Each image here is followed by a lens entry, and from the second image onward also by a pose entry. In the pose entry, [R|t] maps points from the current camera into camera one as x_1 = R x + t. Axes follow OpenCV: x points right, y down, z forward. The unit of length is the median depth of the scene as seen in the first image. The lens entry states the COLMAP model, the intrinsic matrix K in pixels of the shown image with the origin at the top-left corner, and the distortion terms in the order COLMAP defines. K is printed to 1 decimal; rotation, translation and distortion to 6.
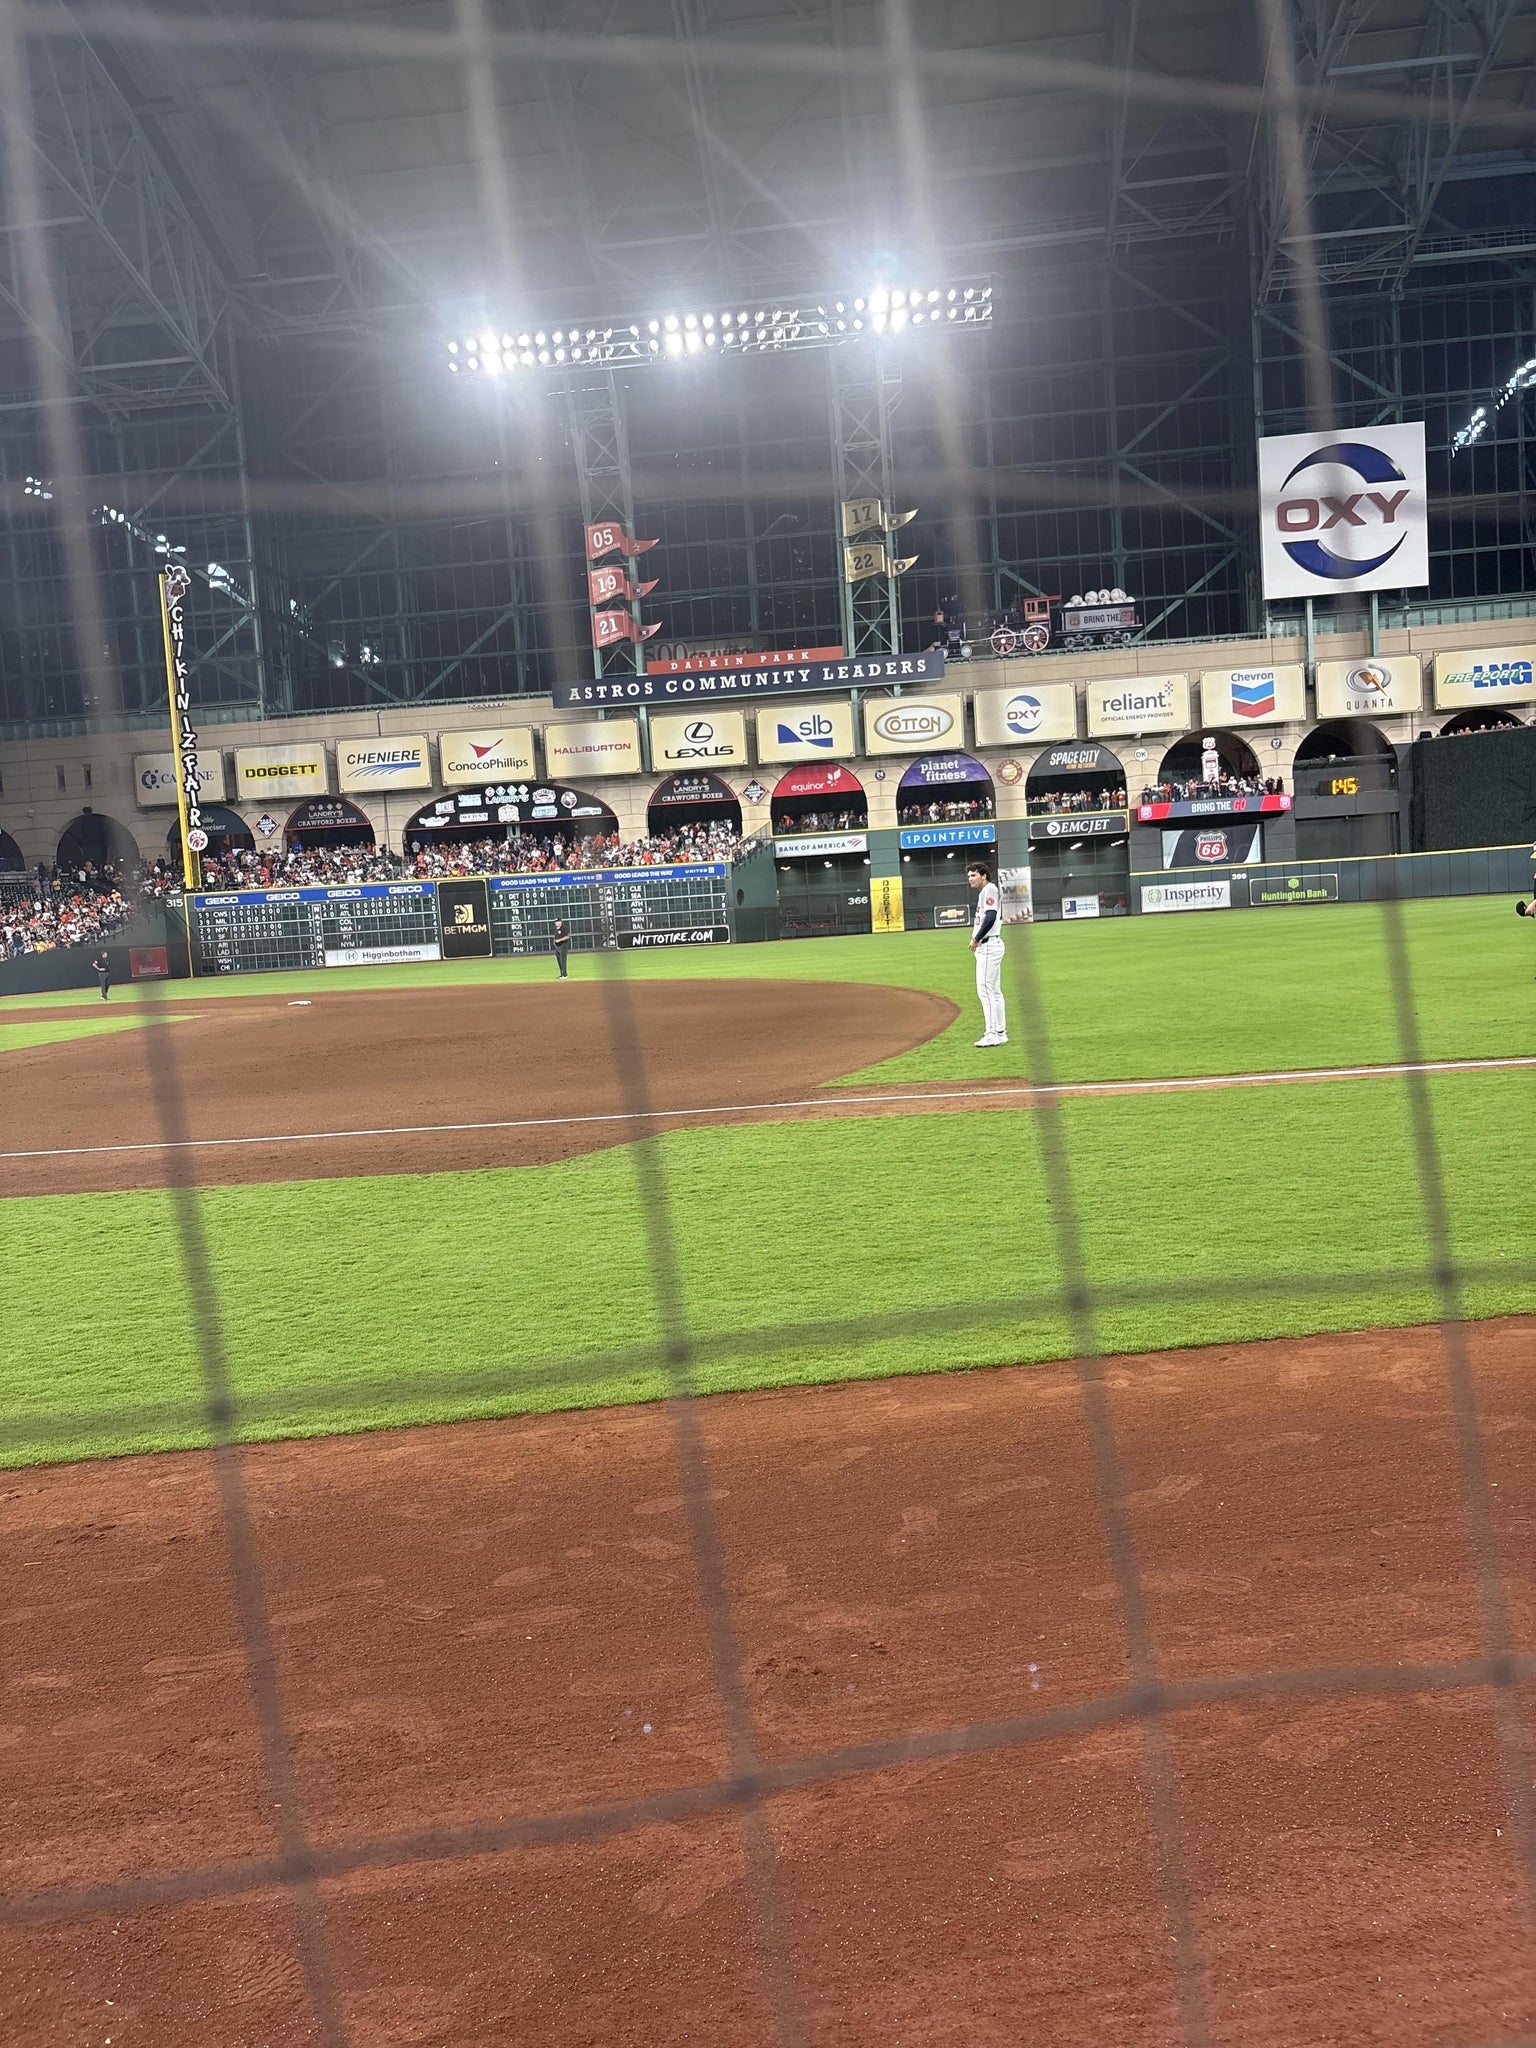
lens RADIAL K [[1448.5, 0, 747.8], [0, 1448.5, 1006.3], [0, 0, 1]] dist [0.084846, -0.094409]
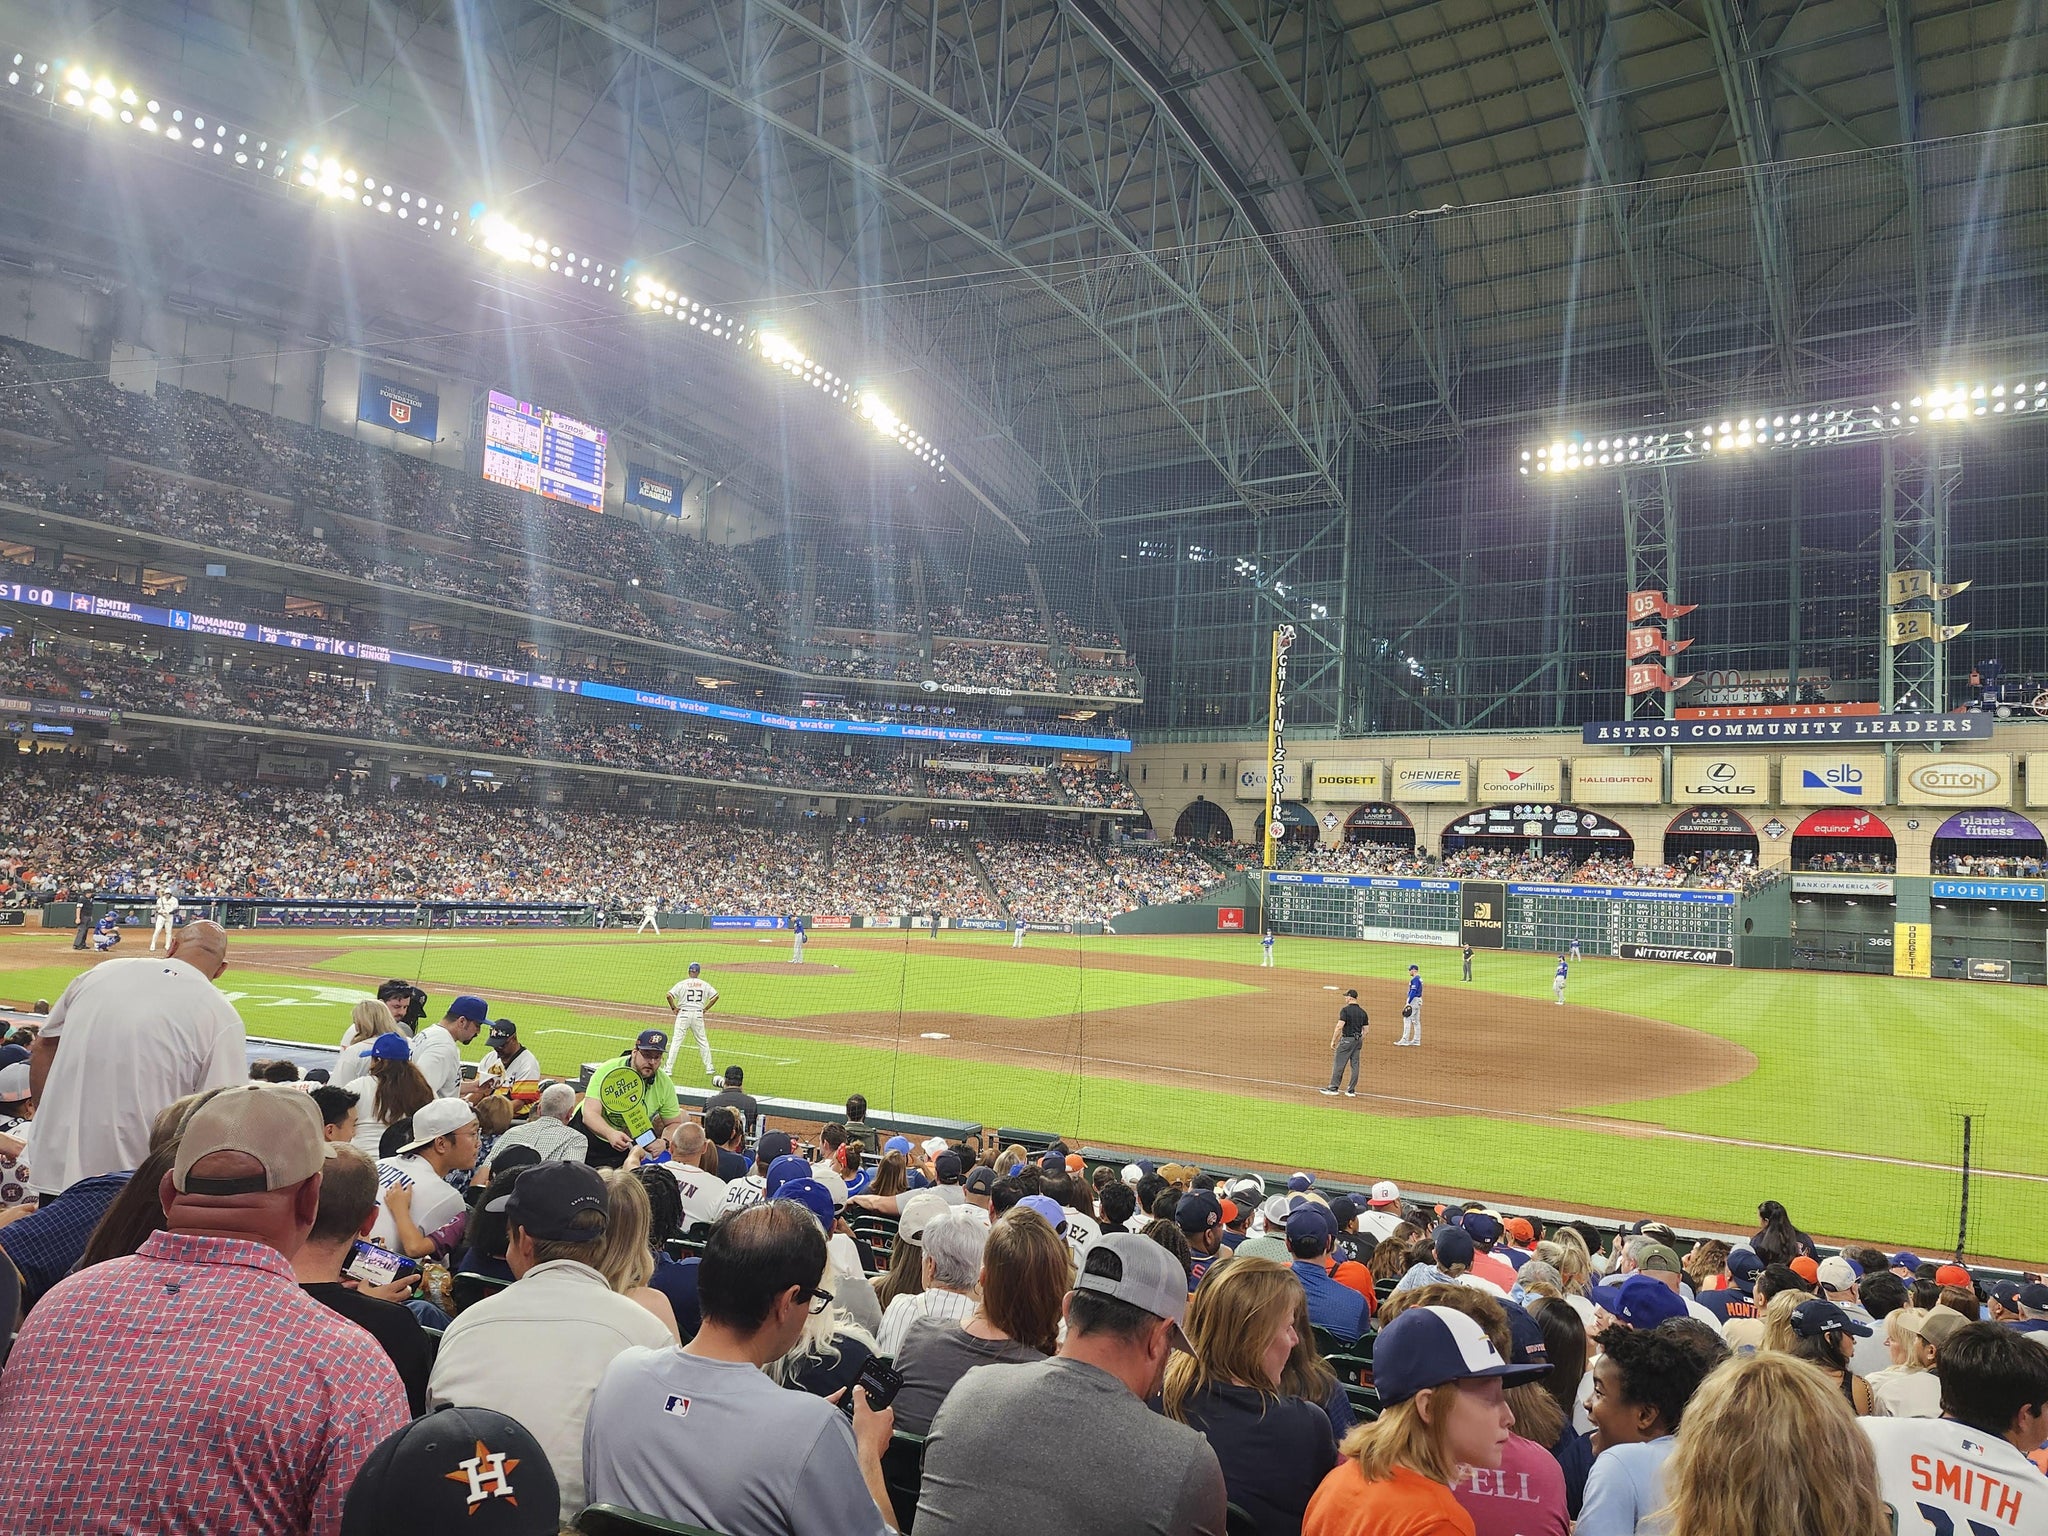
lens RADIAL K [[1448.5, 0, 1001.0], [0, 1448.5, 767.8], [0, 0, 1]] dist [0.084846, -0.094409]
pose [[0.856032, 0.066340, -0.512648, 0.070243], [-0.138156, 0.985016, -0.103228, -0.000603], [0.498118, 0.159192, 0.852371, -0.227115]]
